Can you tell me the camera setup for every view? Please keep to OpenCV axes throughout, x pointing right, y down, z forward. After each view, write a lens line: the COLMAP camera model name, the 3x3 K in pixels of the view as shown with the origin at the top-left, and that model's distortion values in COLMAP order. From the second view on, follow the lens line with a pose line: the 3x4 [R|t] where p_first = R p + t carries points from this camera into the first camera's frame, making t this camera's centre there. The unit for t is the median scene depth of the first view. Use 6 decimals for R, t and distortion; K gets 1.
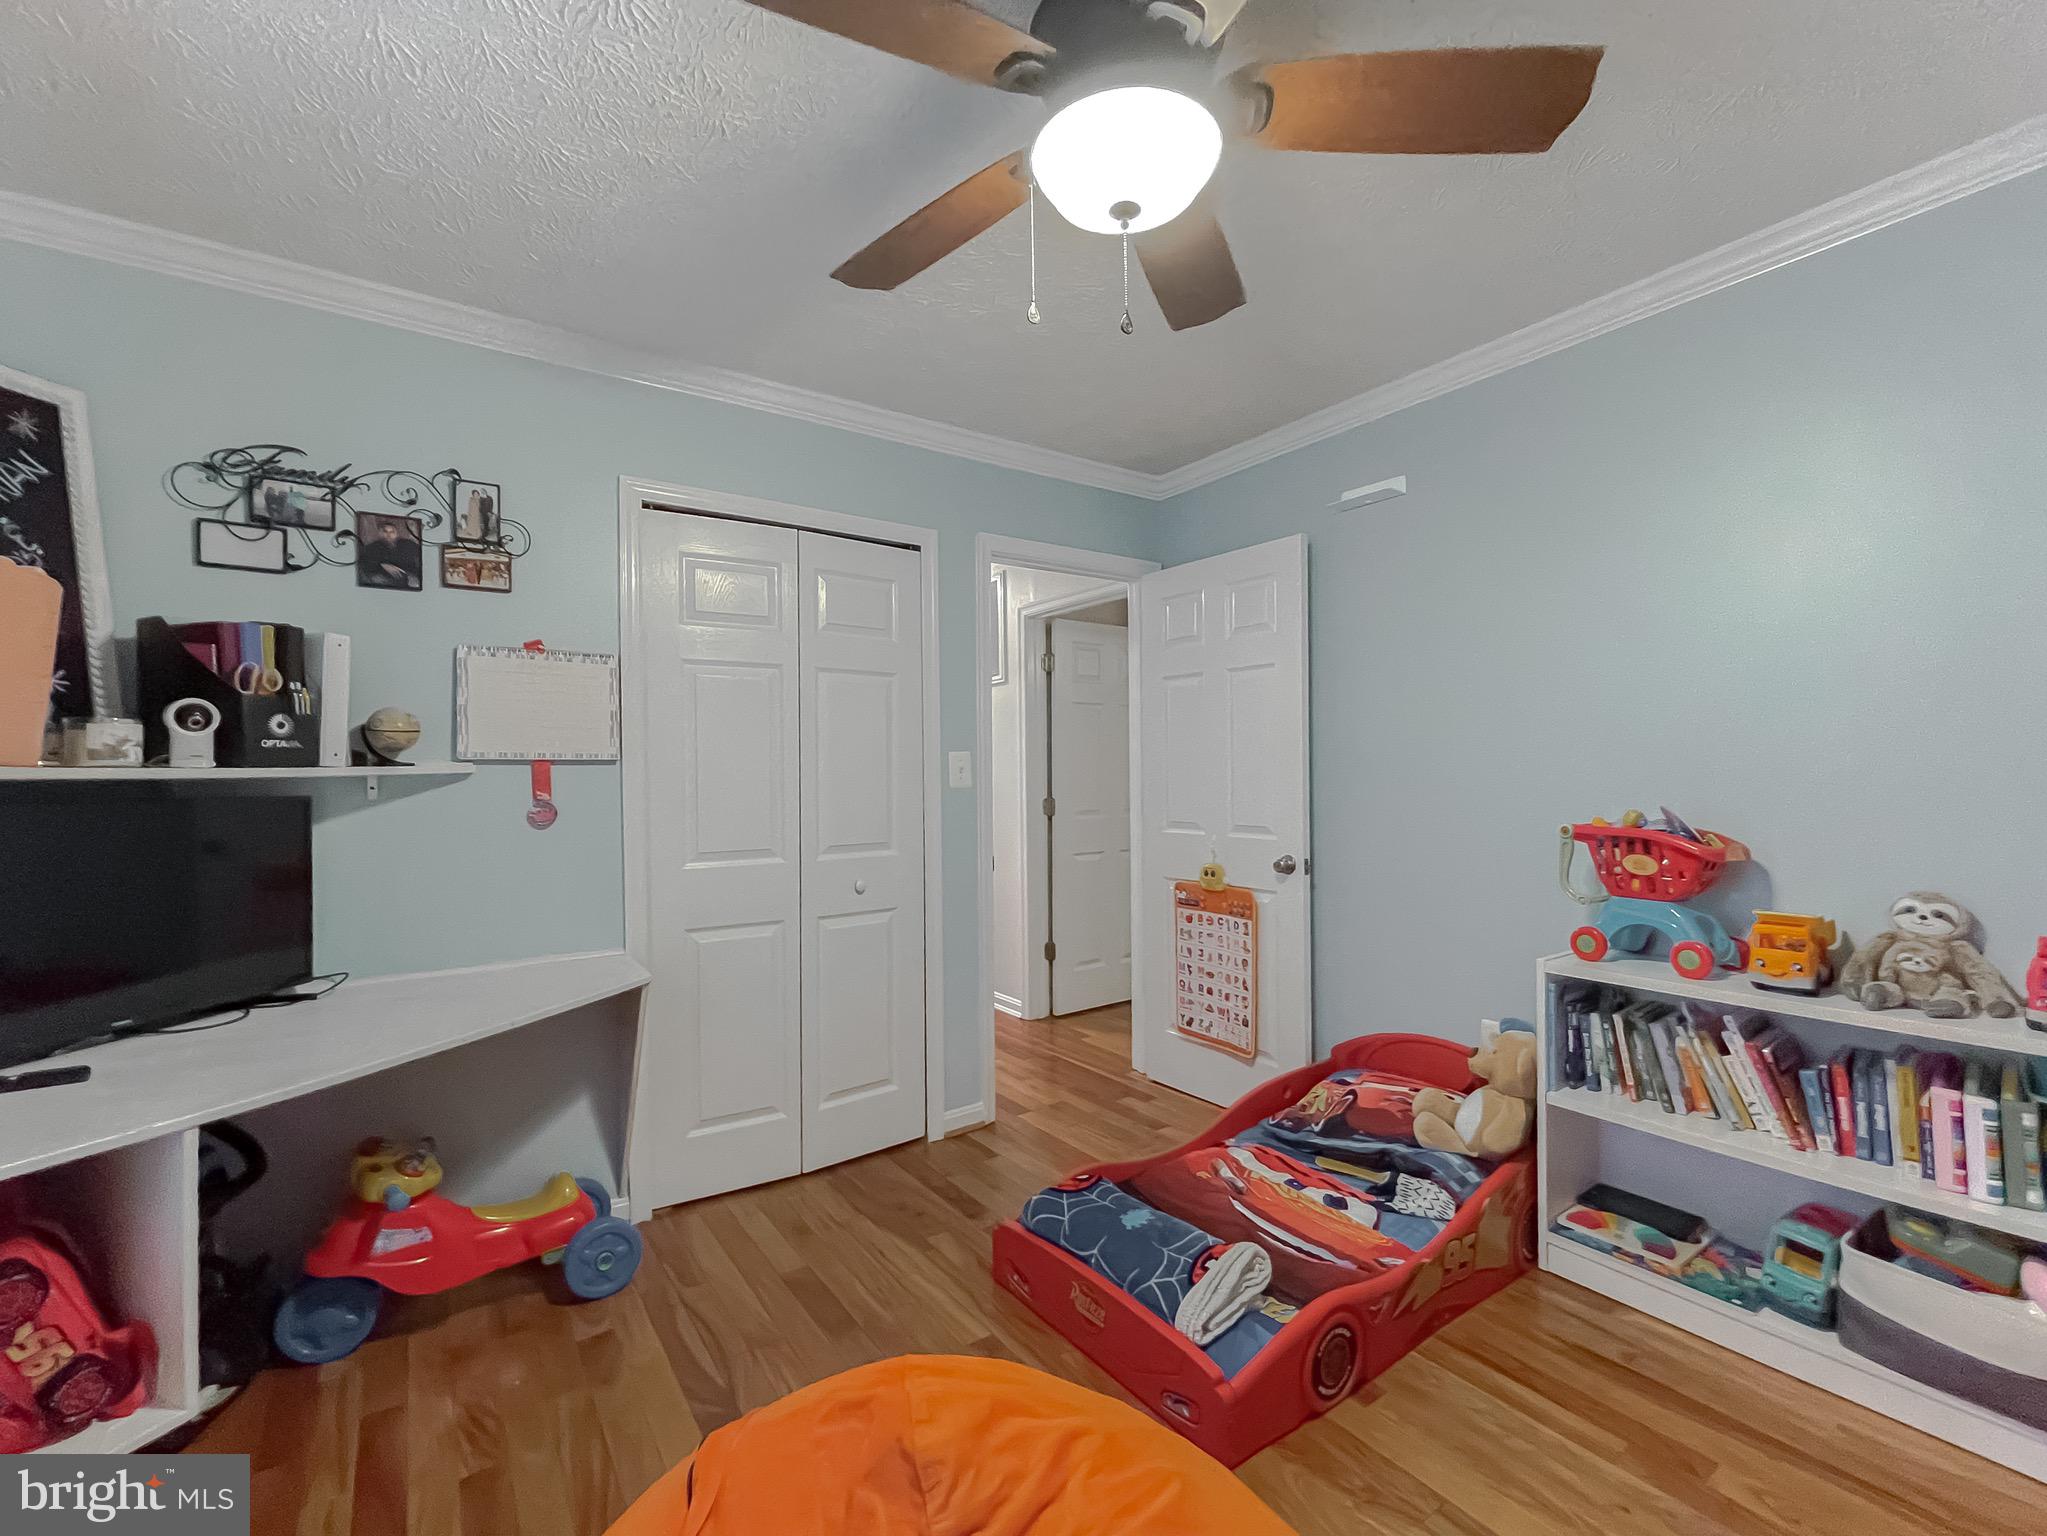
lens RADIAL K [[882.8, 0, 1023.5], [0, 882.8, 768.0], [0, 0, 1]] dist [0.003224, 0.000737]
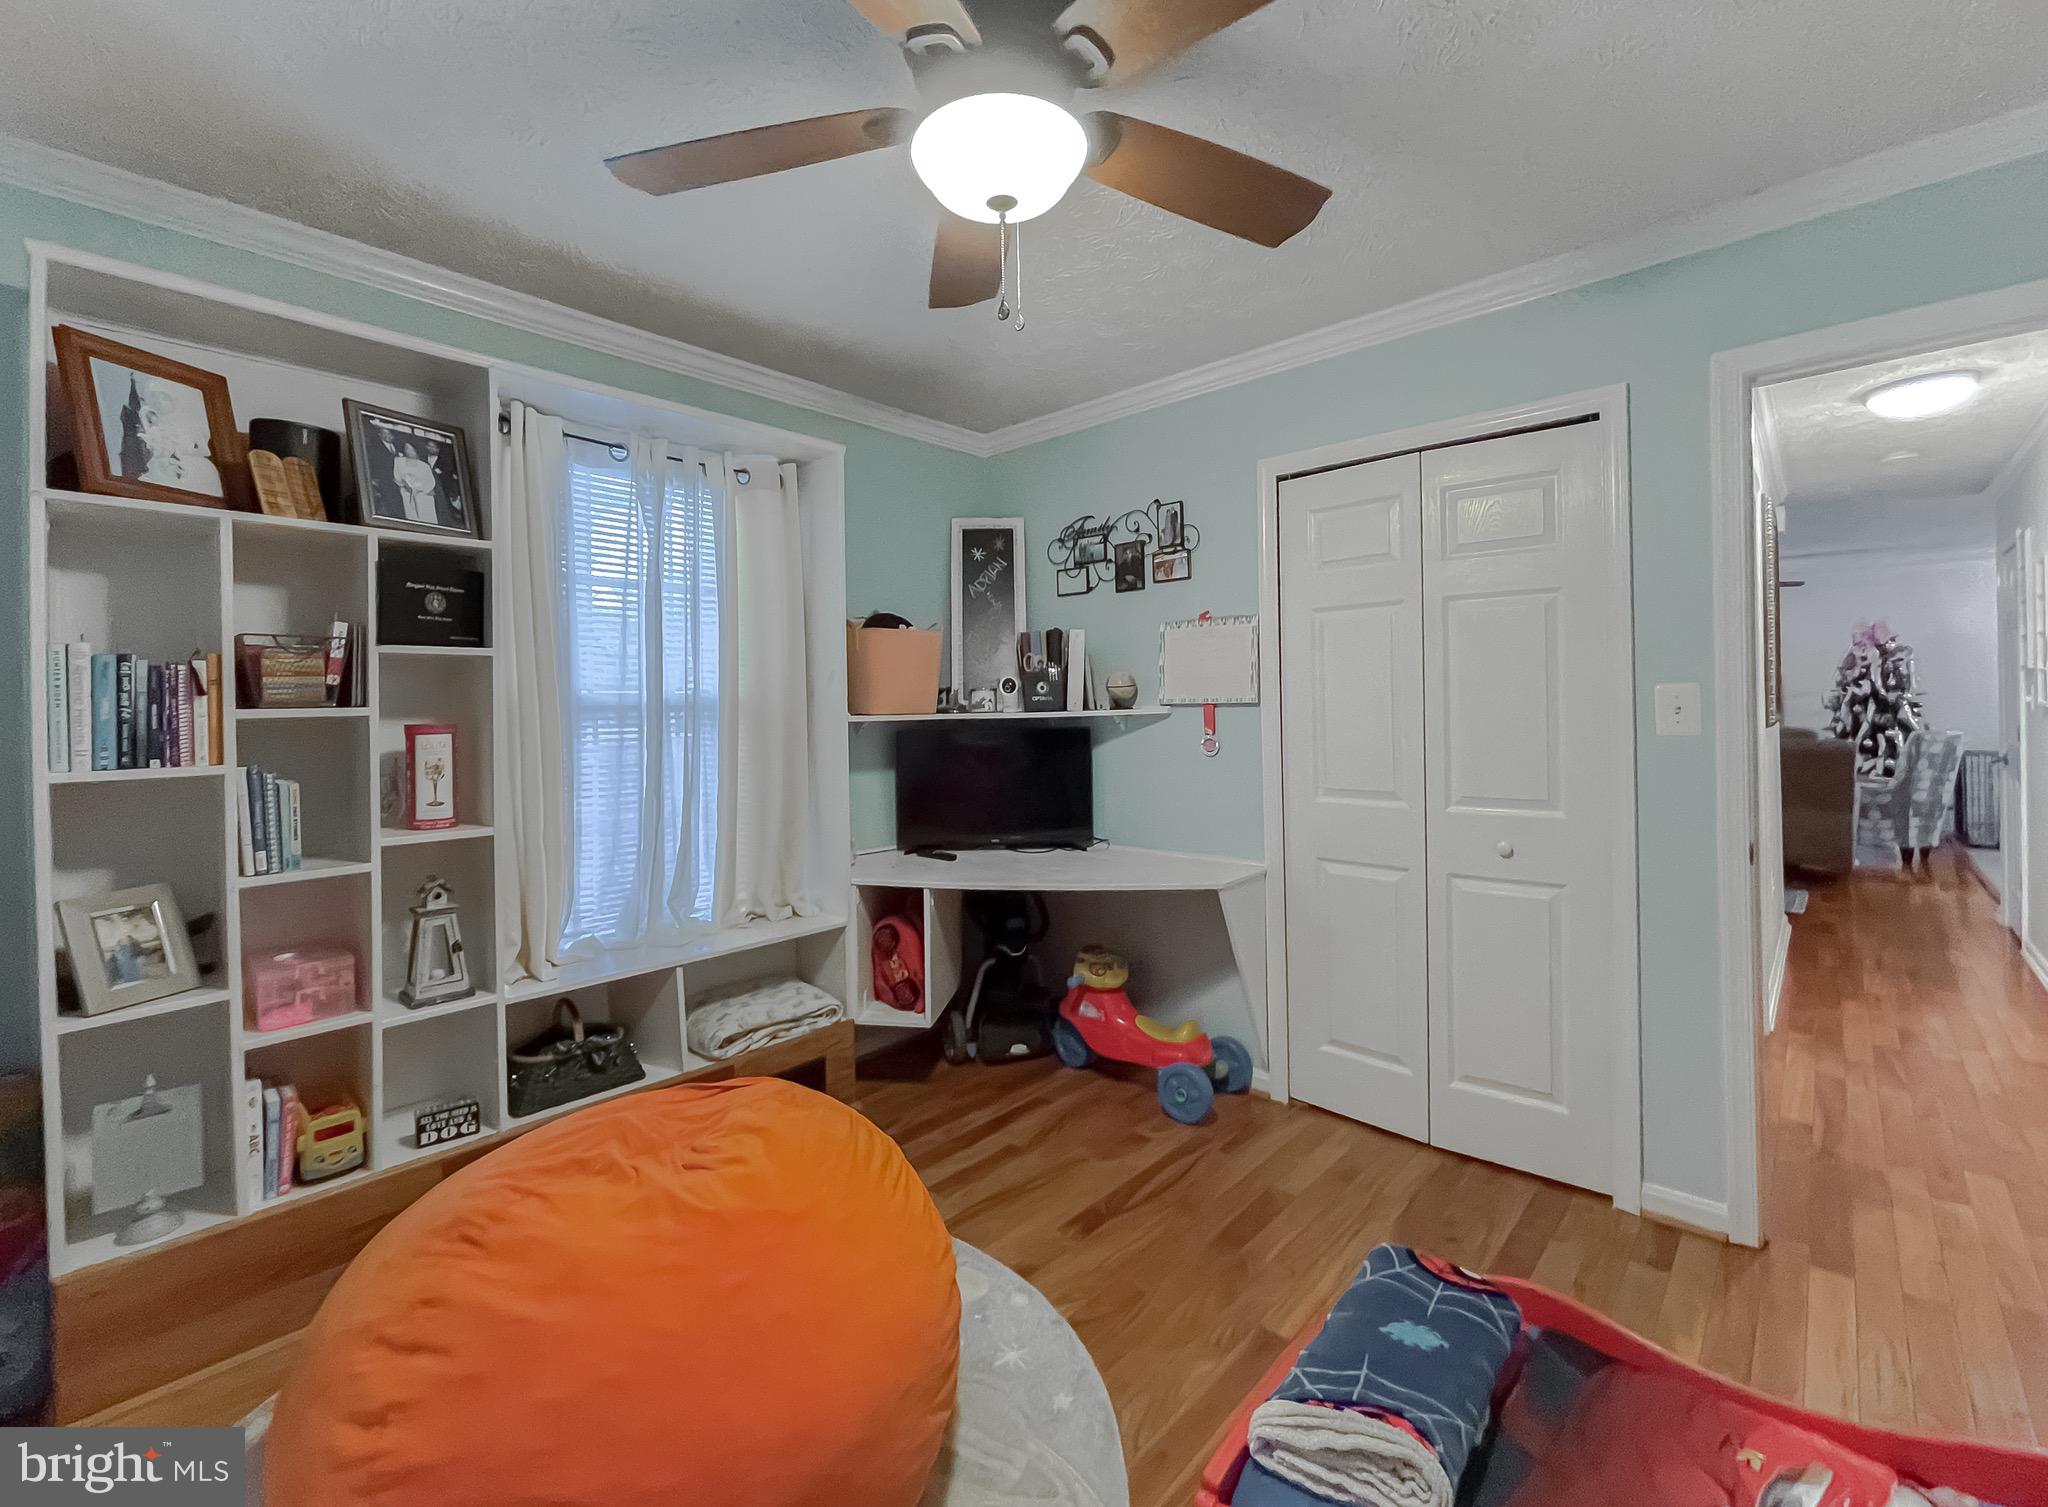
lens RADIAL K [[882.2, 0, 1025.7], [0, 882.2, 705.2], [0, 0, 1]] dist [-0.001599, 0.000090]
pose [[0.215829, 0.002616, -0.976428, 0.707671], [0.016939, 0.999836, 0.006423, -0.020914], [0.976284, -0.017926, 0.215749, 0.494264]]
